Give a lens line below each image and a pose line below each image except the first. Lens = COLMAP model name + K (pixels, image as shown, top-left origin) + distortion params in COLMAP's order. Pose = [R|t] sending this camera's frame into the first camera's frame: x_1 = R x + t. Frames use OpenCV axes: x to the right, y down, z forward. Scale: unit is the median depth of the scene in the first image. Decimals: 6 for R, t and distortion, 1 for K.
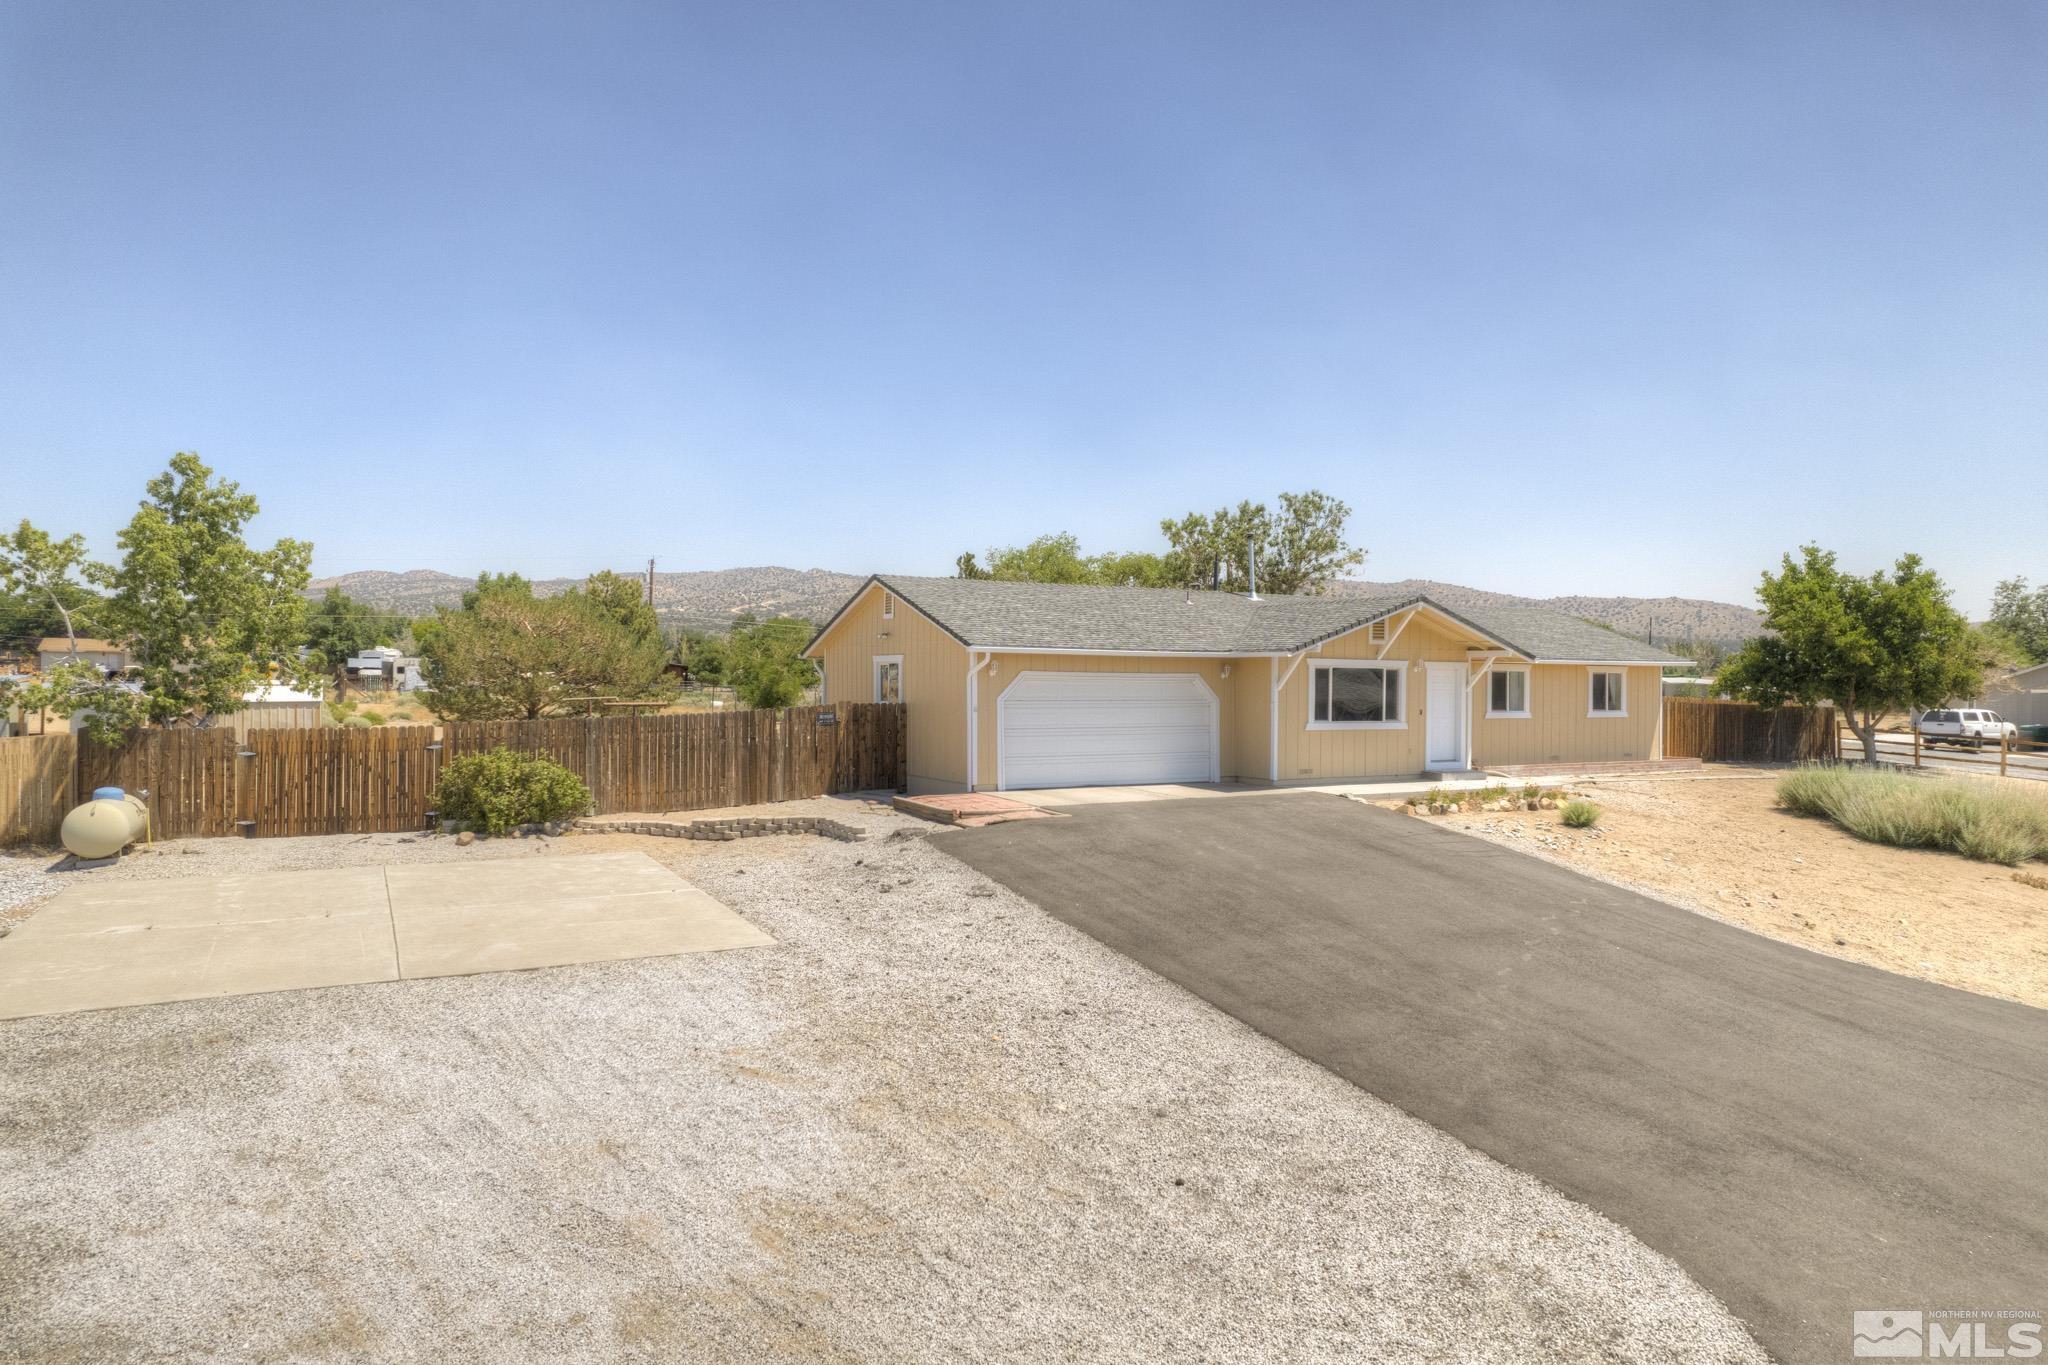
lens RADIAL K [[1311.9, 0, 1032.5], [0, 1311.9, 680.9], [0, 0, 1]] dist [-0.080839, 0.076437]
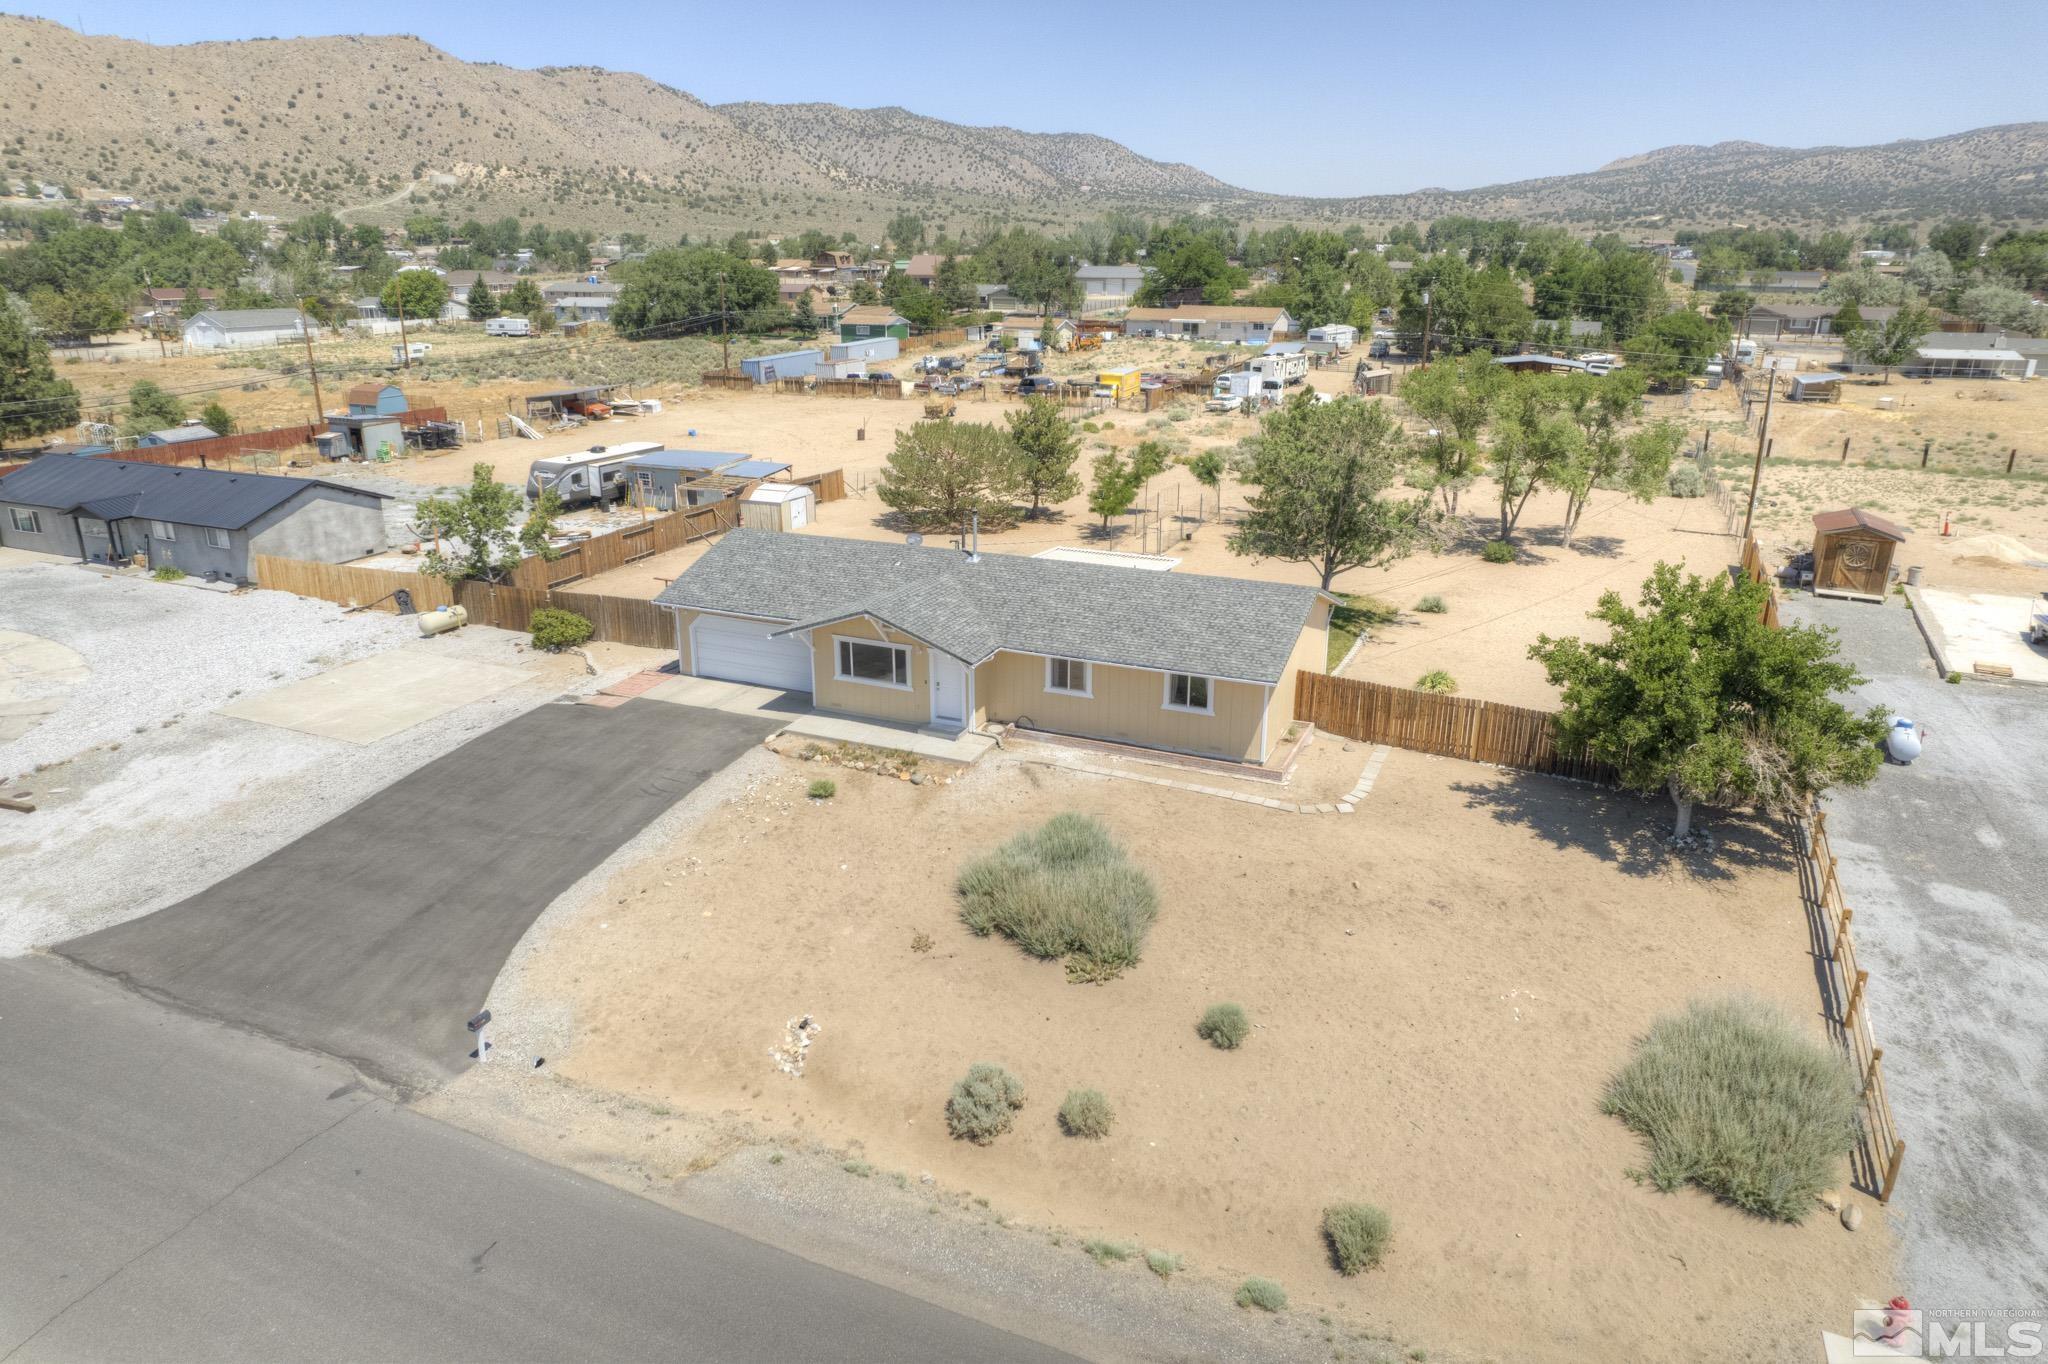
lens RADIAL K [[1311.9, 0, 1032.5], [0, 1311.9, 680.4], [0, 0, 1]] dist [-0.080839, 0.076437]
pose [[0.604307, 0.245510, -0.757983, 1.780151], [0.001653, 0.950953, 0.309331, -0.511212], [0.796750, -0.188184, 0.574261, 0.364573]]
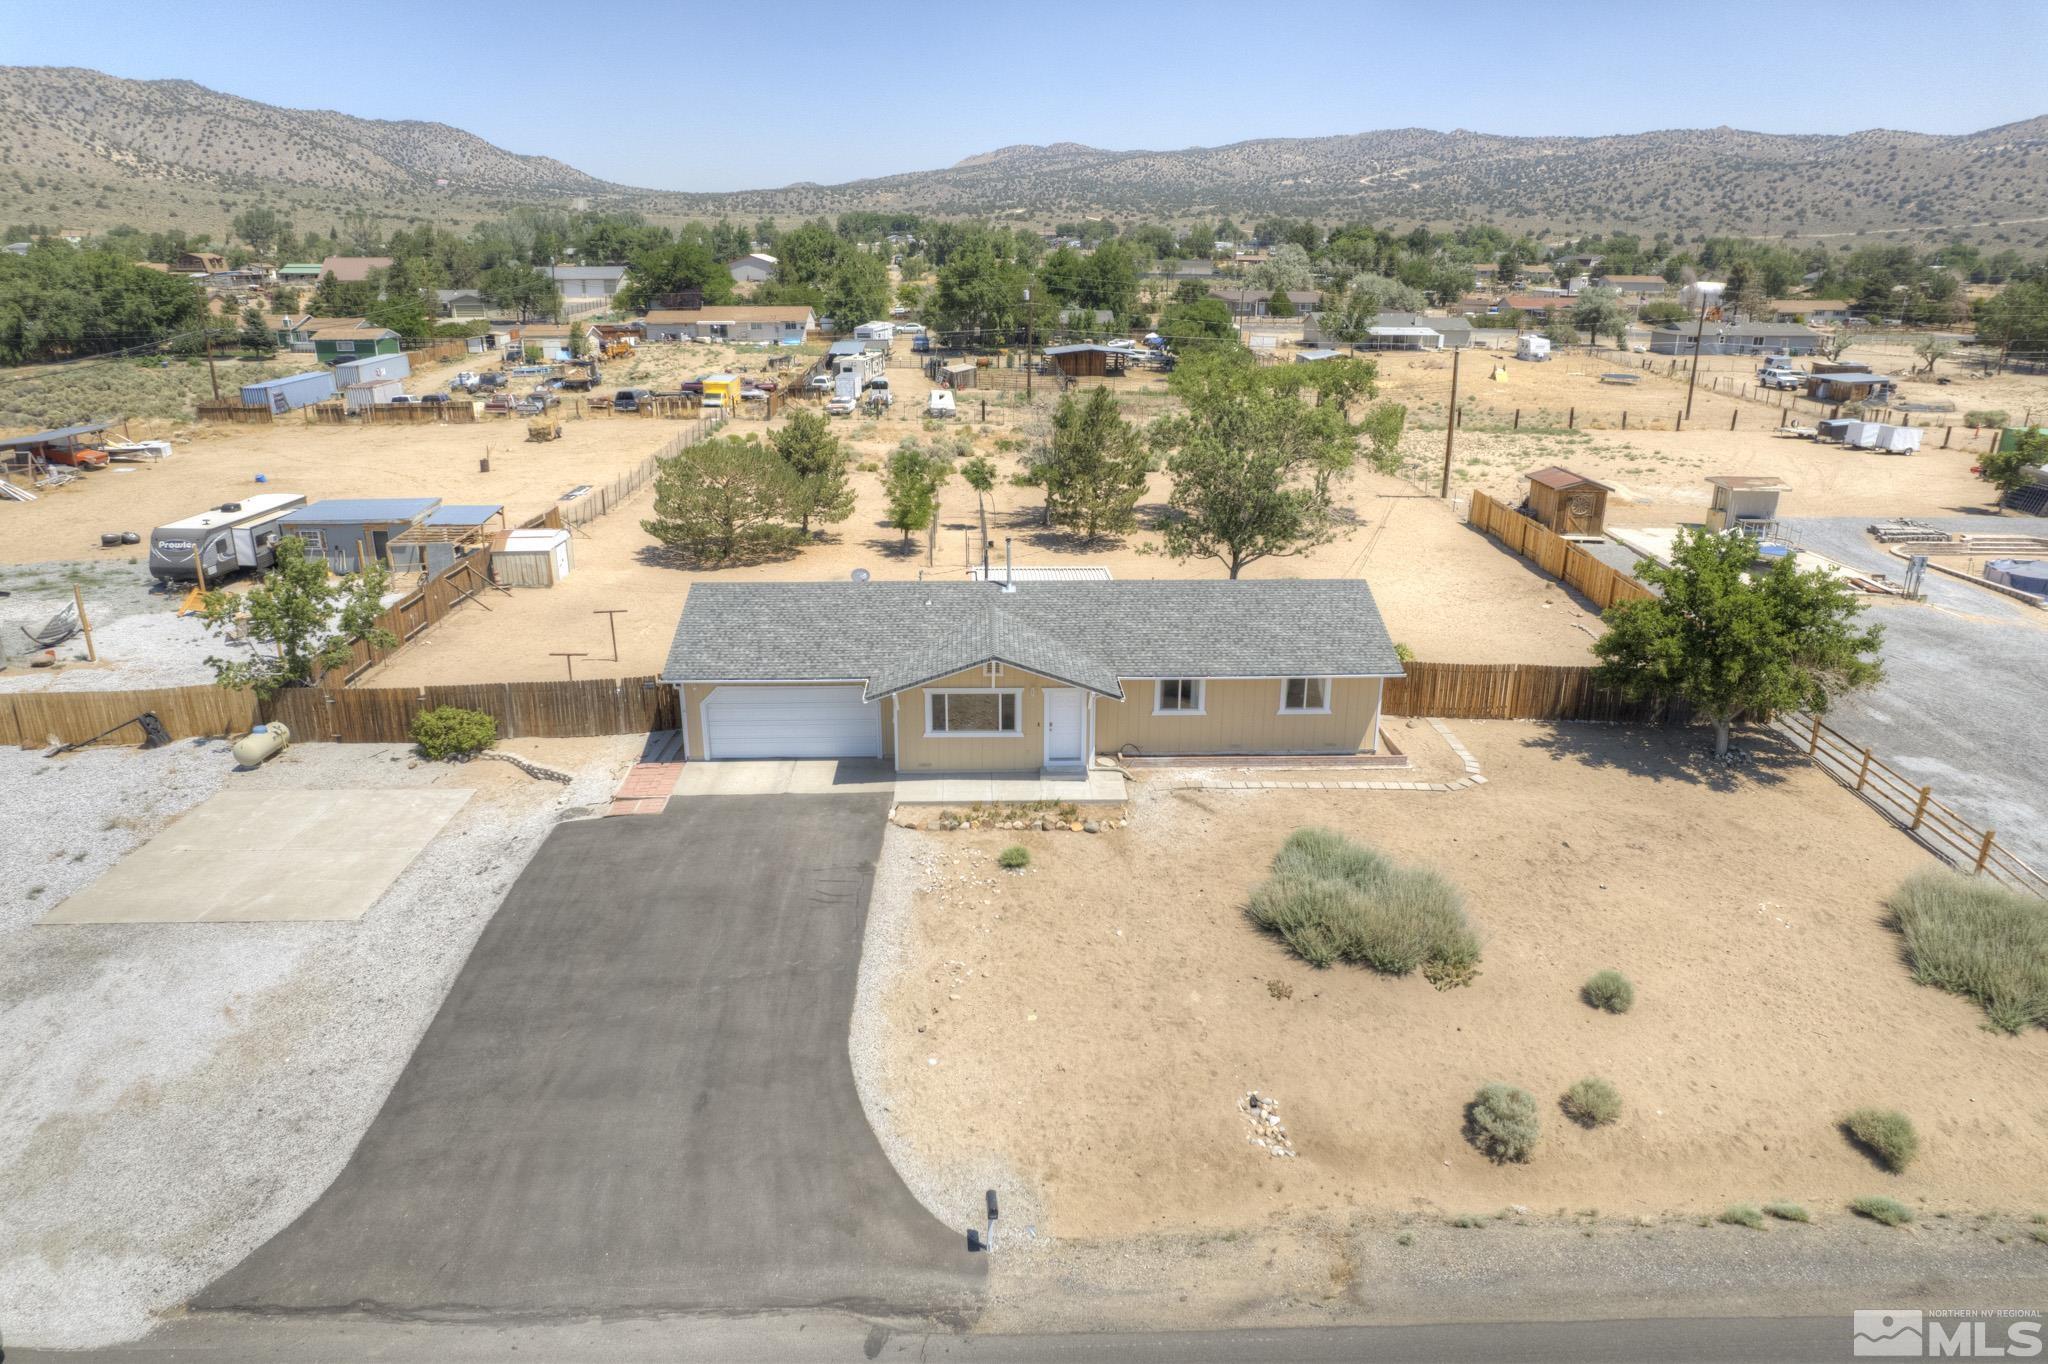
lens RADIAL K [[1311.9, 0, 1032.5], [0, 1311.9, 680.4], [0, 0, 1]] dist [-0.080839, 0.076437]
pose [[0.891092, 0.139230, -0.431937, 1.063238], [0.004051, 0.949297, 0.314353, -0.535100], [0.453805, -0.281868, 0.845347, -0.114868]]
